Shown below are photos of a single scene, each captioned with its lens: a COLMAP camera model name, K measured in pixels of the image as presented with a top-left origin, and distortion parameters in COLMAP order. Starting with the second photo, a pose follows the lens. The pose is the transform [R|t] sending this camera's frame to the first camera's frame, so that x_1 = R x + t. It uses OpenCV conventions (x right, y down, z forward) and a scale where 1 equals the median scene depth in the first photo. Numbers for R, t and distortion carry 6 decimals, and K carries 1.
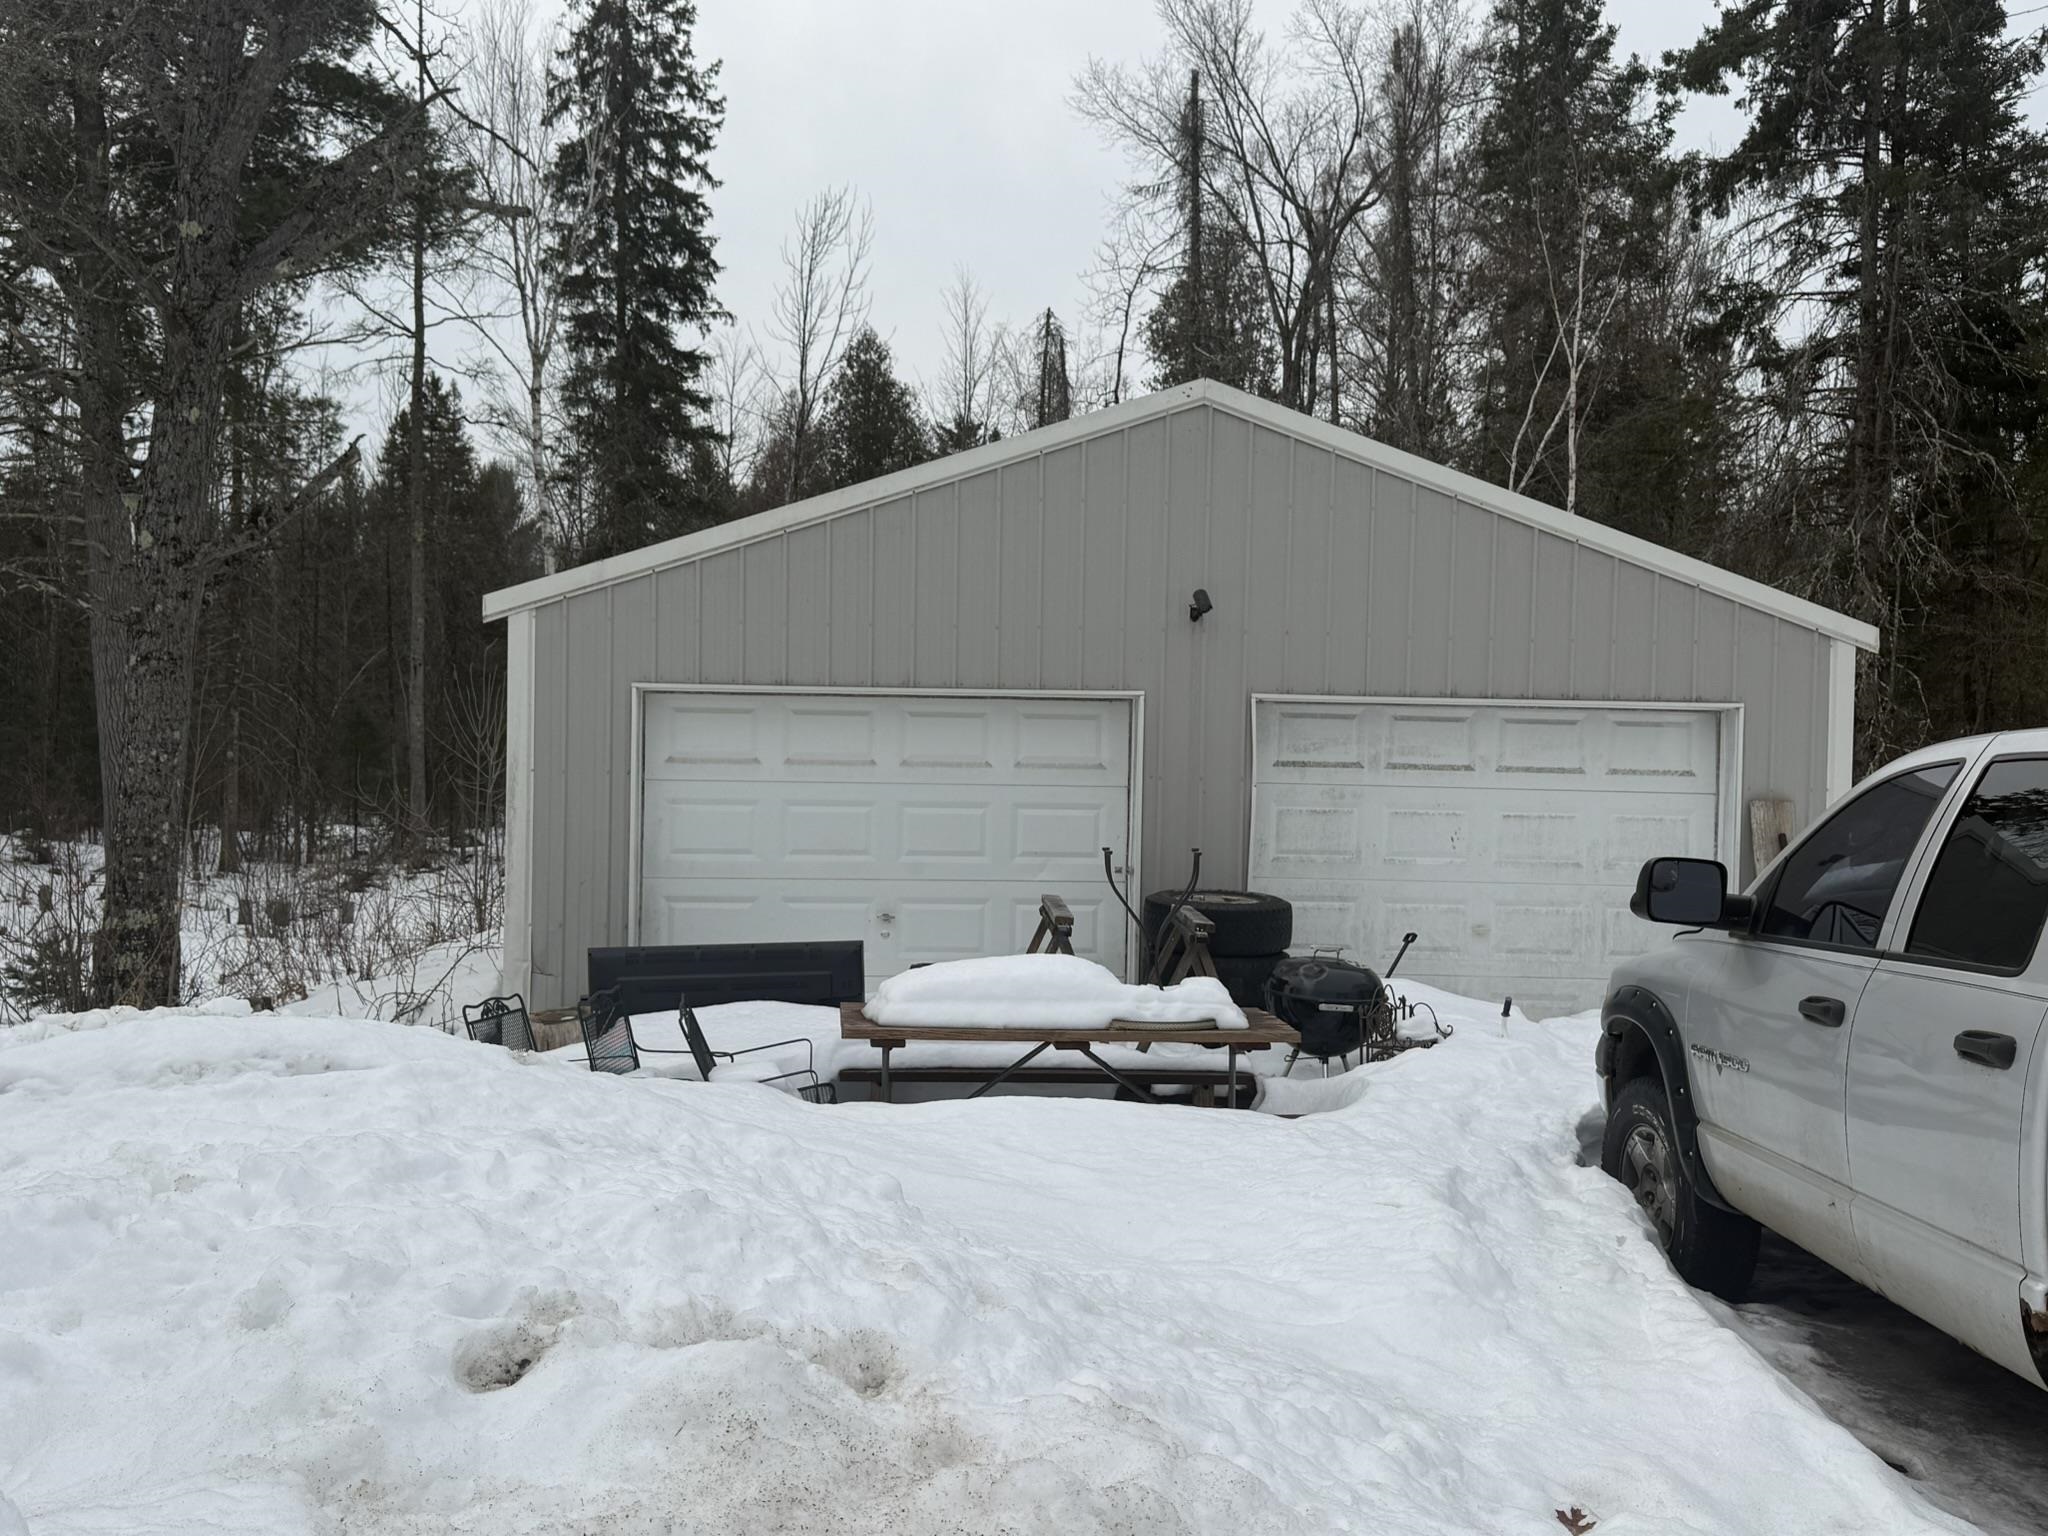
lens RADIAL K [[1853.0, 0, 1024.0], [0, 1853.0, 768.0], [0, 0, 1]] dist [0.154411, -0.299523]
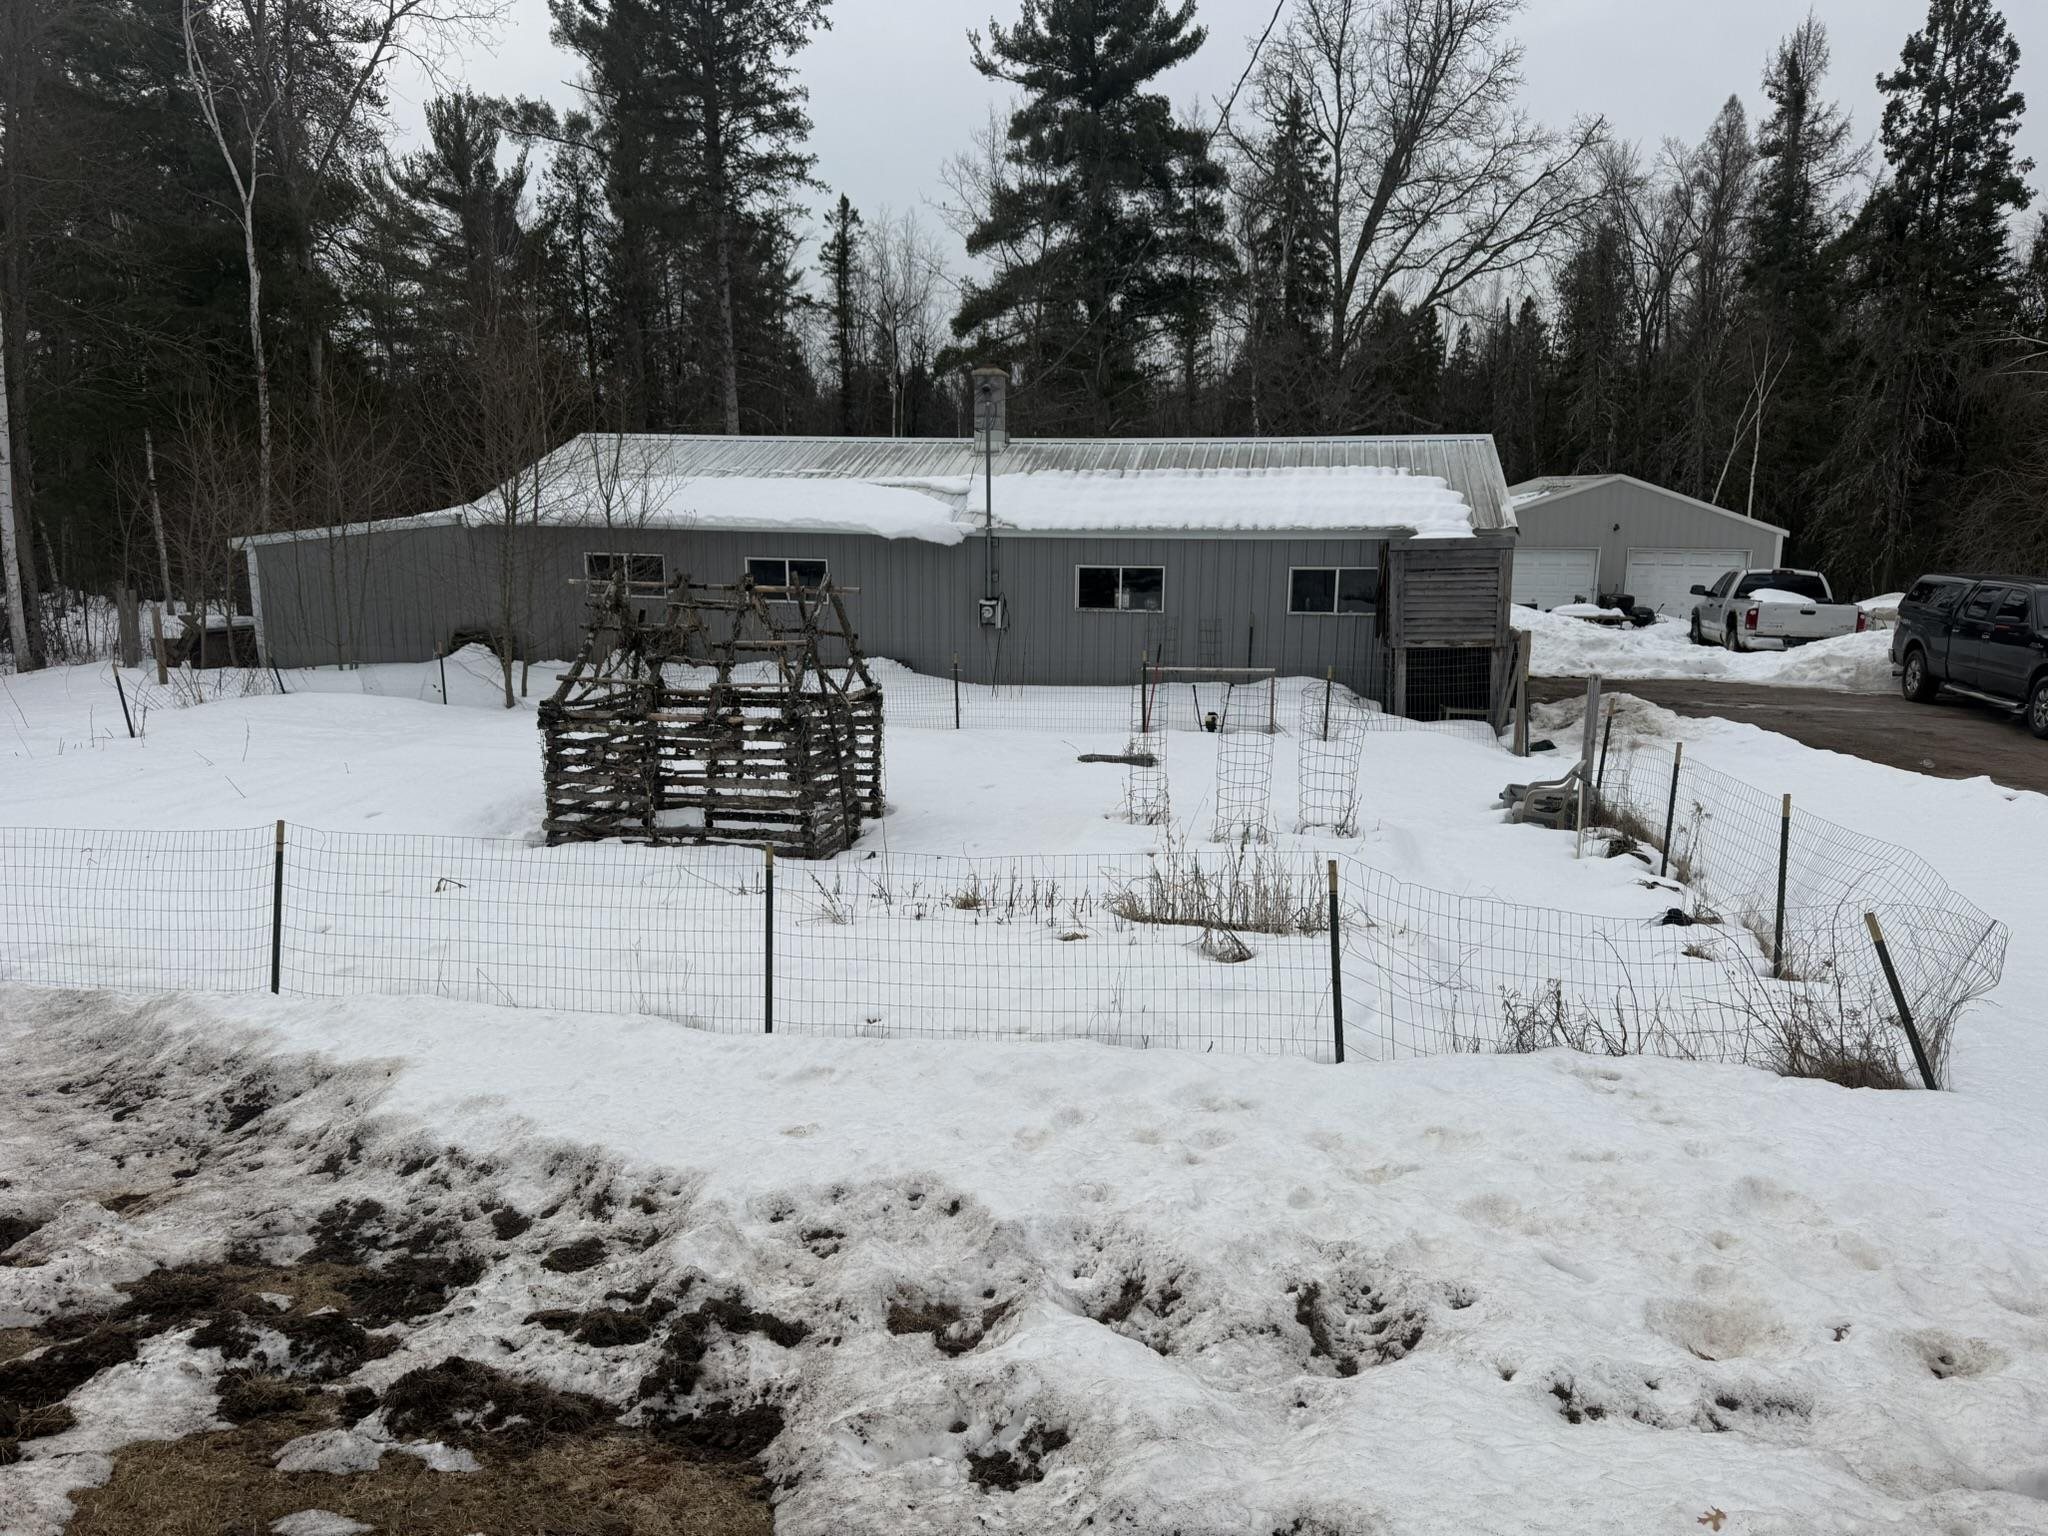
lens RADIAL K [[1463.7, 0, 1024.0], [0, 1463.7, 768.0], [0, 0, 1]] dist [0.185294, -0.253302]
pose [[0.973715, 0.038151, -0.224551, -0.432132], [-0.000054, 0.985911, 0.167272, -0.117416], [0.227769, -0.162863, 0.959998, -2.707256]]
